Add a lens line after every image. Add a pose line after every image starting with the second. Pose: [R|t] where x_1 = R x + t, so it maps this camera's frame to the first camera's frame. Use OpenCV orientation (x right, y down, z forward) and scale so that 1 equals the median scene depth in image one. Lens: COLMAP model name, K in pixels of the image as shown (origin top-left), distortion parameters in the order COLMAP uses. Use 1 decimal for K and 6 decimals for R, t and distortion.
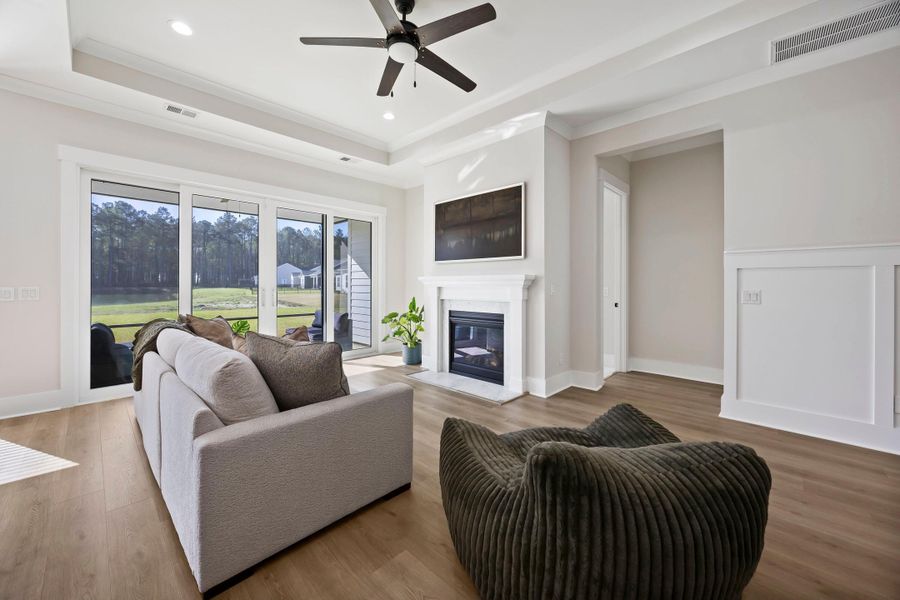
lens RADIAL K [[345.5, 0, 452.2], [0, 345.5, 283.3], [0, 0, 1]] dist [-0.004023, 0.000875]
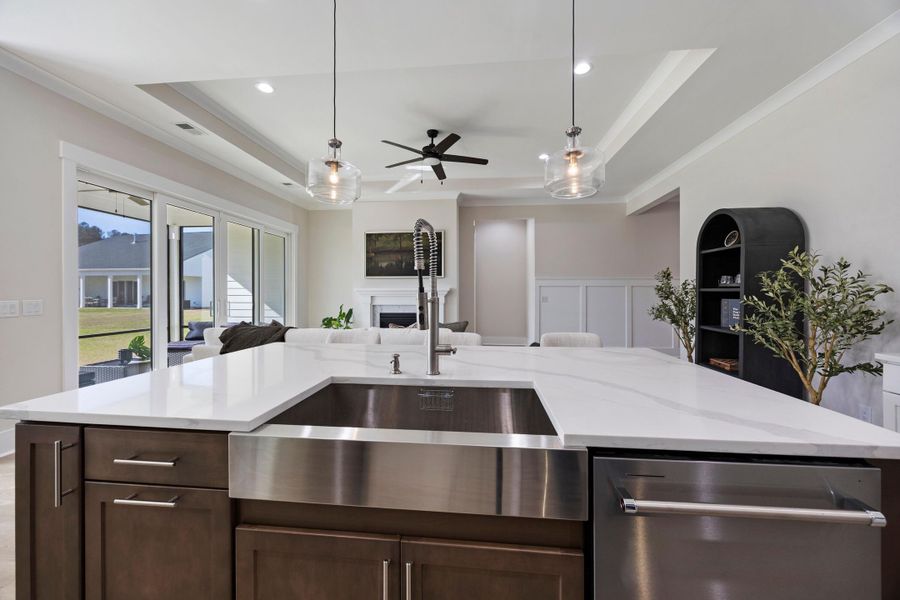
lens RADIAL K [[345.5, 0, 450.8], [0, 345.5, 294.7], [0, 0, 1]] dist [-0.004023, 0.000875]
pose [[0.784187, -0.006451, 0.620491, -0.677236], [0.000664, 0.999954, 0.009557, -0.007438], [-0.620525, -0.007083, 0.784155, -0.251829]]
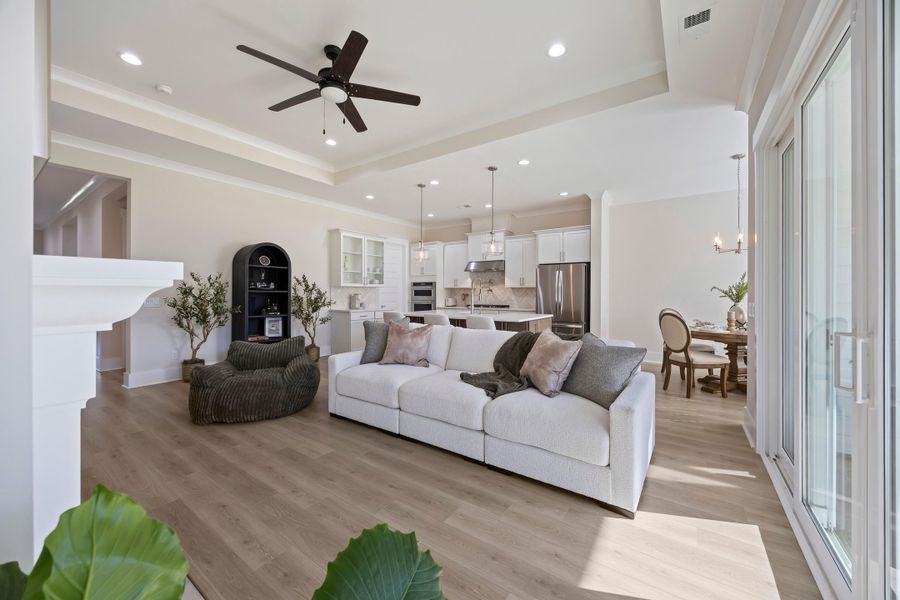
lens RADIAL K [[345.5, 0, 449.3], [0, 345.5, 293.8], [0, 0, 1]] dist [-0.004023, 0.000875]
pose [[-0.989033, -0.006662, -0.147545, -0.215181], [-0.006784, 0.999977, 0.000323, -0.005486], [0.147540, 0.001320, -0.989055, 1.284330]]
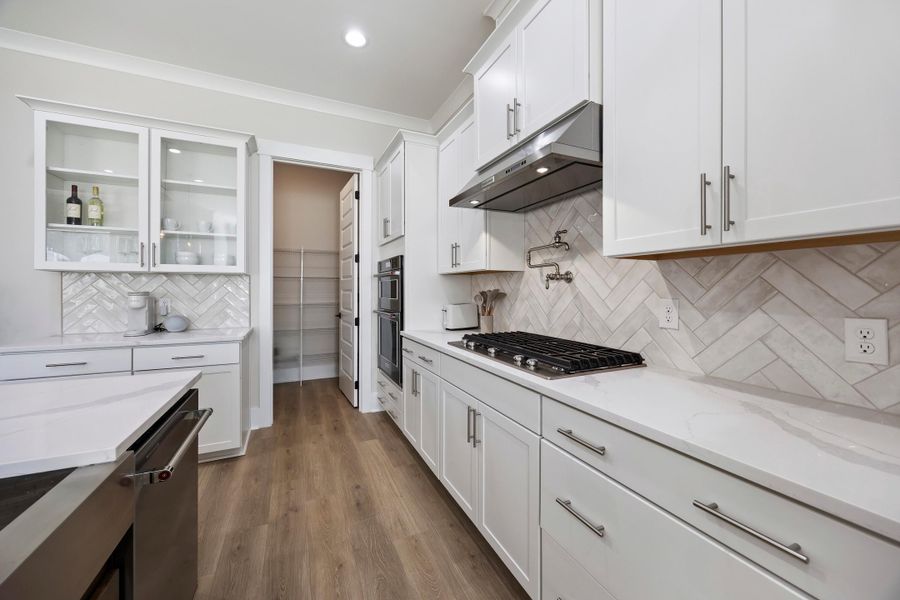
lens RADIAL K [[345.5, 0, 451.4], [0, 345.5, 290.2], [0, 0, 1]] dist [-0.004023, 0.000875]
pose [[-0.931632, -0.005141, 0.363366, -0.730971], [-0.004704, 0.999987, 0.002087, -0.009172], [-0.363372, 0.000235, -0.931644, -0.048582]]
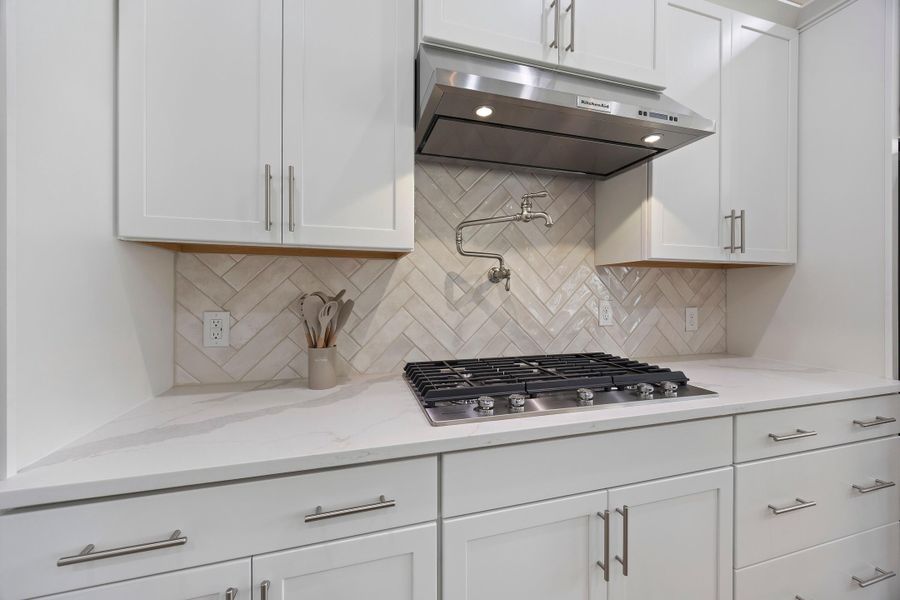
lens RADIAL K [[362.3, 0, 457.1], [0, 362.3, 291.6], [0, 0, 1]] dist [0.003582, -0.000253]
pose [[-0.472500, -0.005206, -0.881315, -0.385768], [-0.004384, 0.999984, -0.003557, -0.008464], [0.881320, 0.002183, -0.472515, -0.382352]]
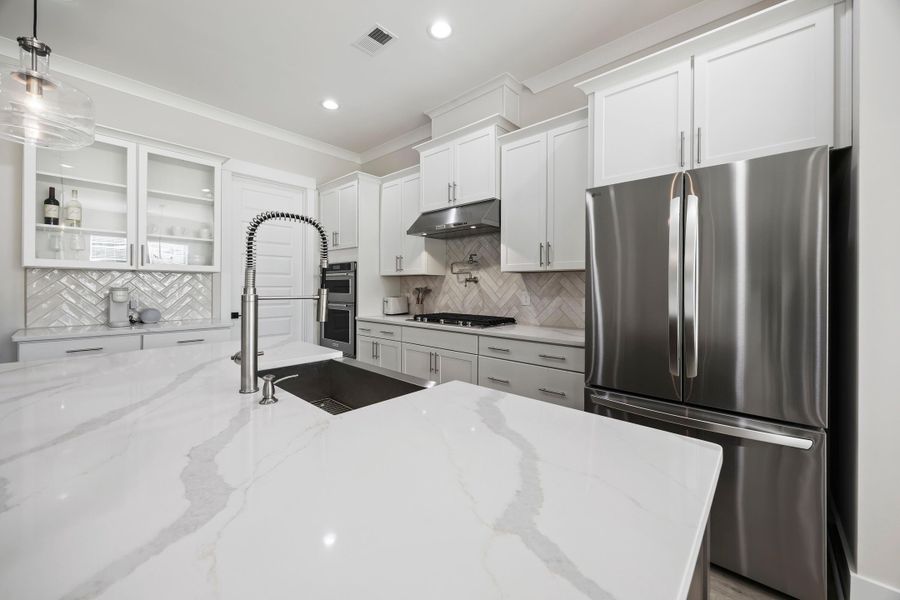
lens RADIAL K [[345.5, 0, 451.4], [0, 345.5, 286.4], [0, 0, 1]] dist [-0.004023, 0.000875]
pose [[-0.999588, -0.009245, -0.027167, -0.633764], [-0.009172, 0.999954, -0.002799, -0.008613], [0.027192, -0.002549, -0.999627, 0.268063]]
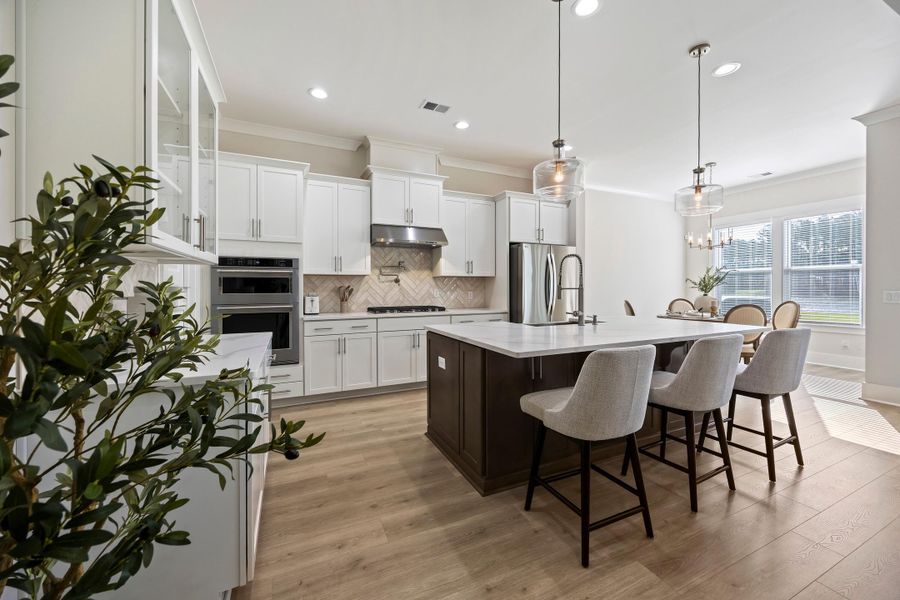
lens RADIAL K [[345.5, 0, 450.4], [0, 345.5, 289.4], [0, 0, 1]] dist [-0.004023, 0.000875]
pose [[-0.365860, 0.001108, -0.930669, 0.200485], [0.001883, 0.999998, 0.000450, 0.001058], [0.930668, -0.001588, -0.365861, 0.017720]]
